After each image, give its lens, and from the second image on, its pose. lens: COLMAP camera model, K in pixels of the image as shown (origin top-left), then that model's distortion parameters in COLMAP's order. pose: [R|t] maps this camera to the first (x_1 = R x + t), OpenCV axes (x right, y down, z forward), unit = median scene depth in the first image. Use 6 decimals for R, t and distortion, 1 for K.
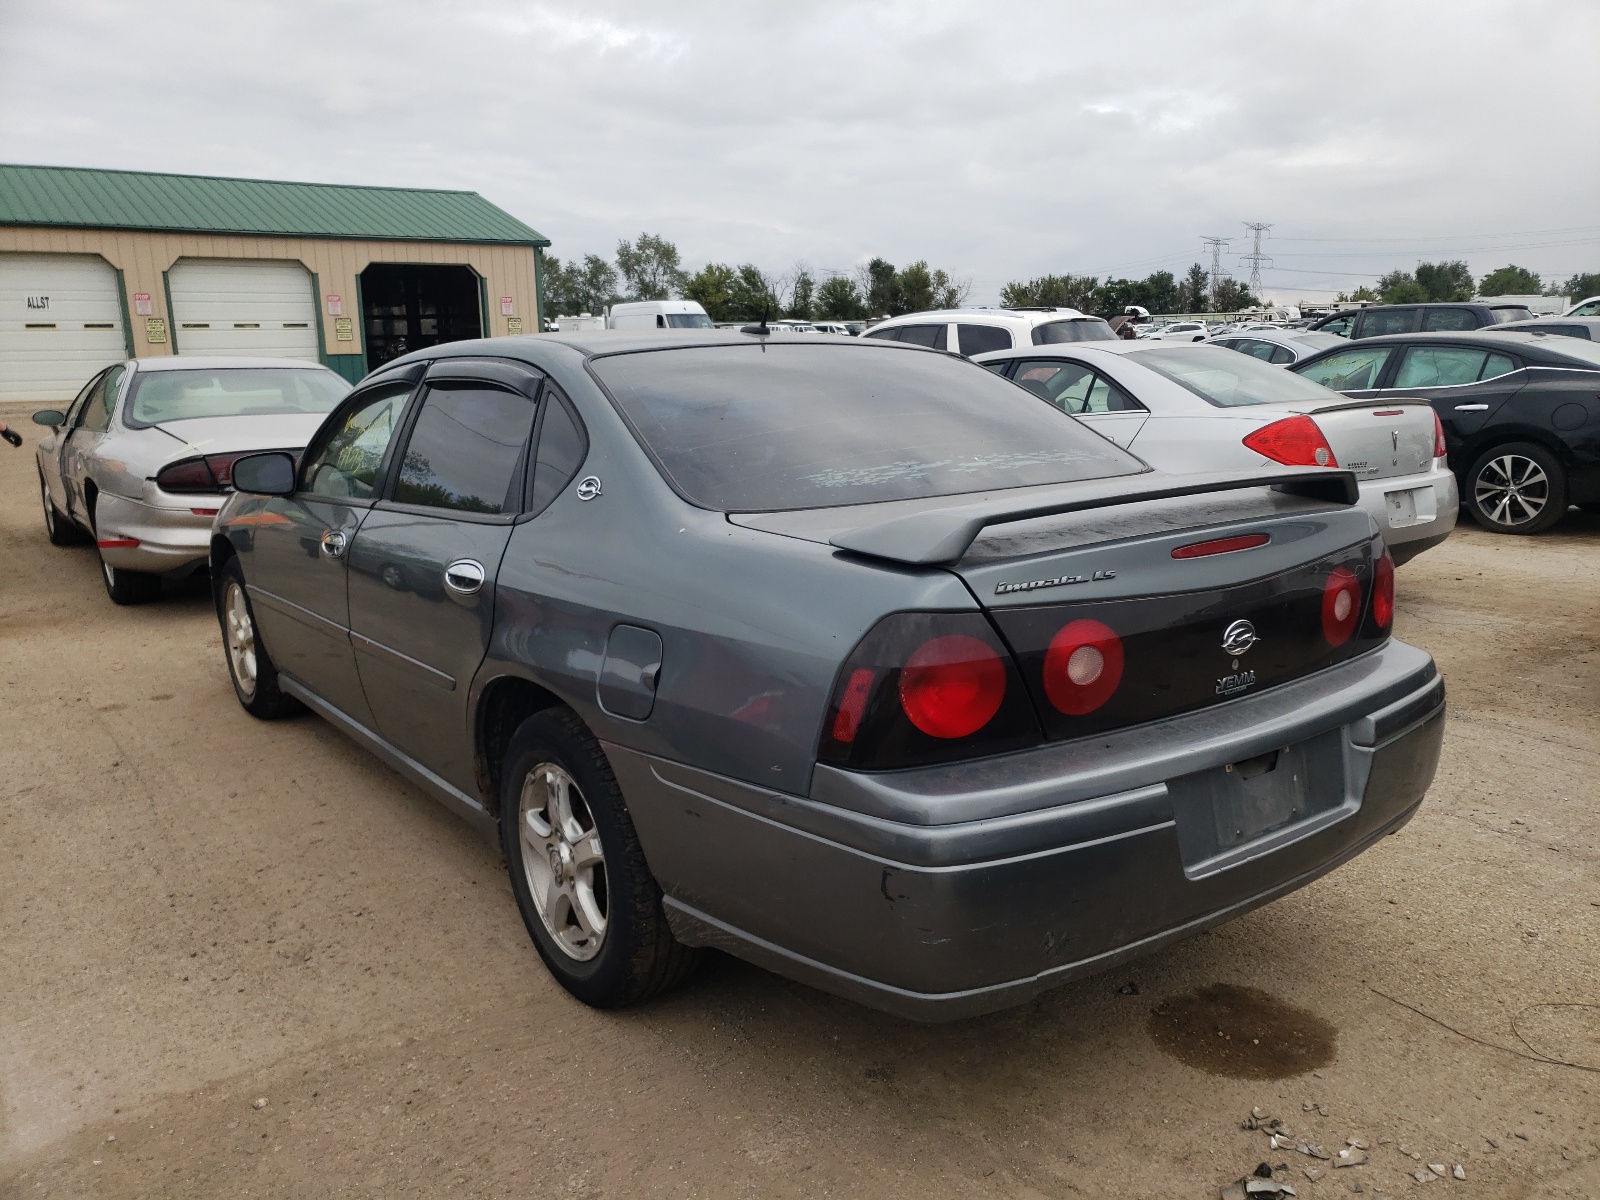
lens RADIAL K [[1281.2, 0, 805.4], [0, 1281.2, 622.4], [0, 0, 1]] dist [-0.005832, 0.018635]
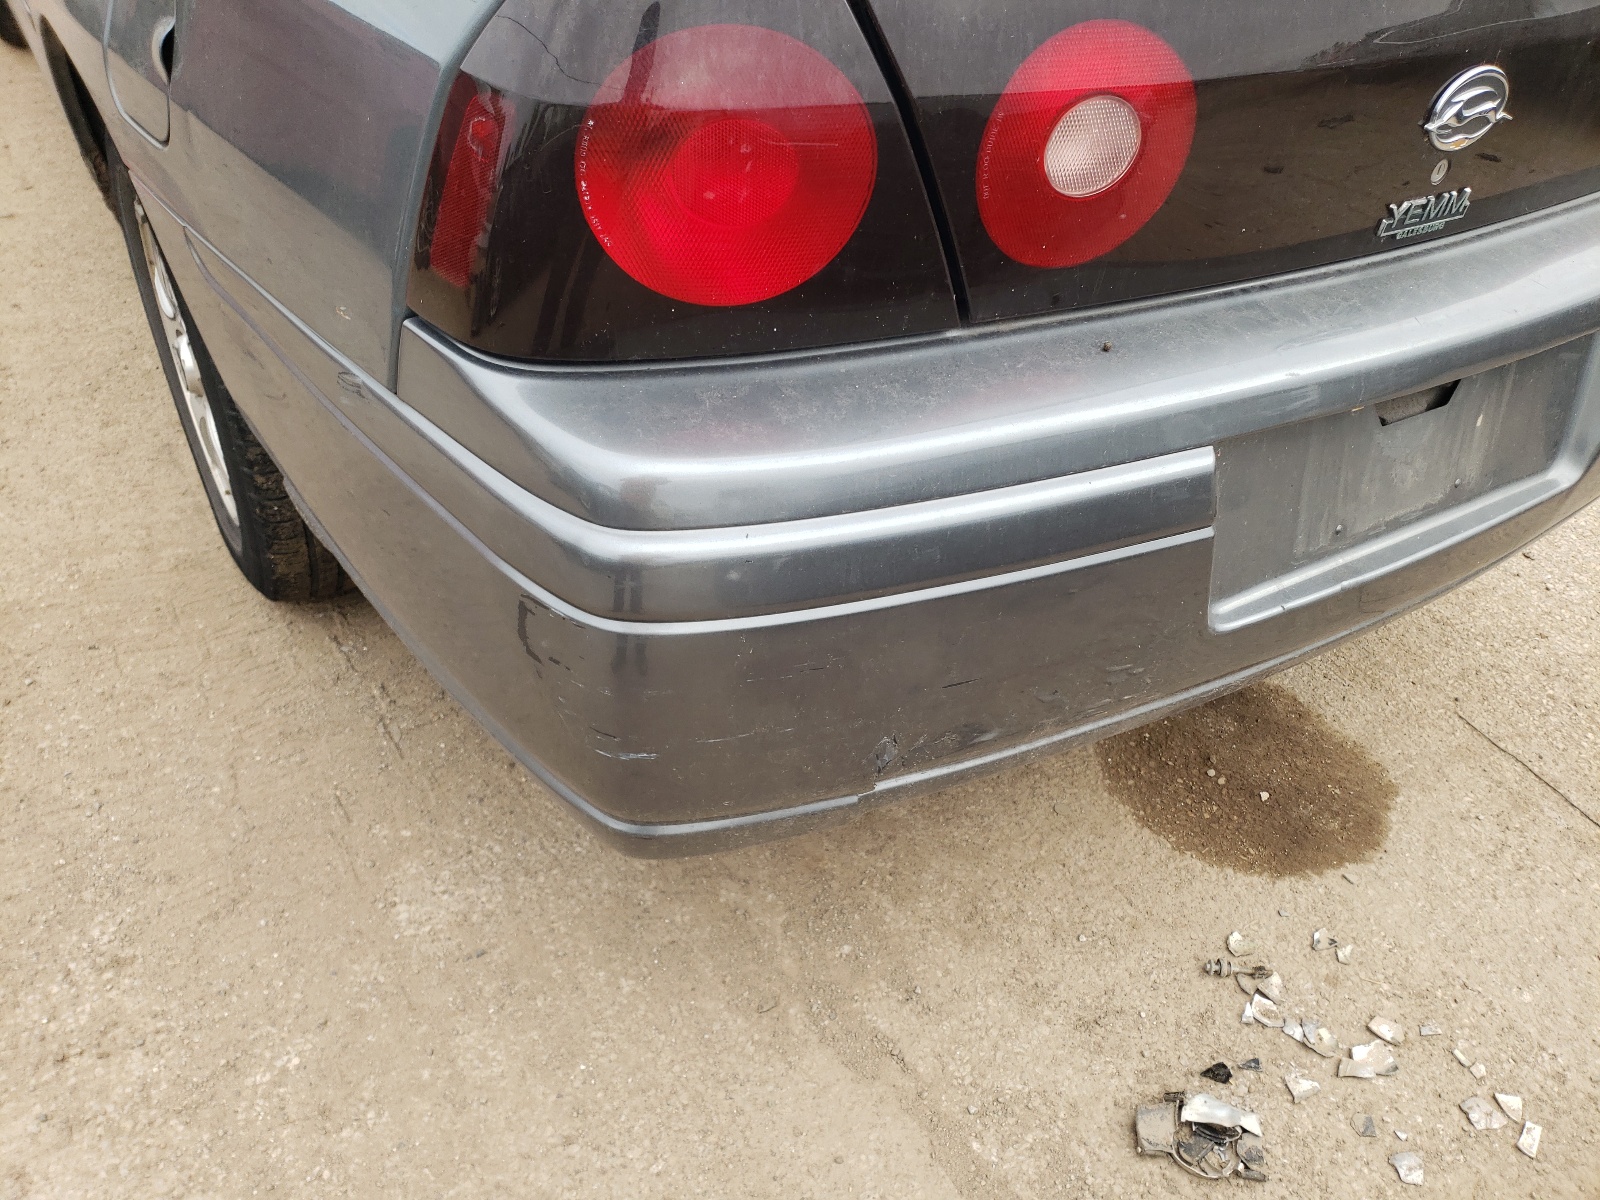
lens RADIAL K [[1281.2, 0, 805.4], [0, 1281.2, 622.4], [0, 0, 1]] dist [-0.005832, 0.018635]
pose [[0.992626, 0.121084, -0.005637, 0.135669], [-0.106074, 0.890204, 0.443041, -0.002262], [0.058663, -0.439176, 0.896484, 0.512473]]
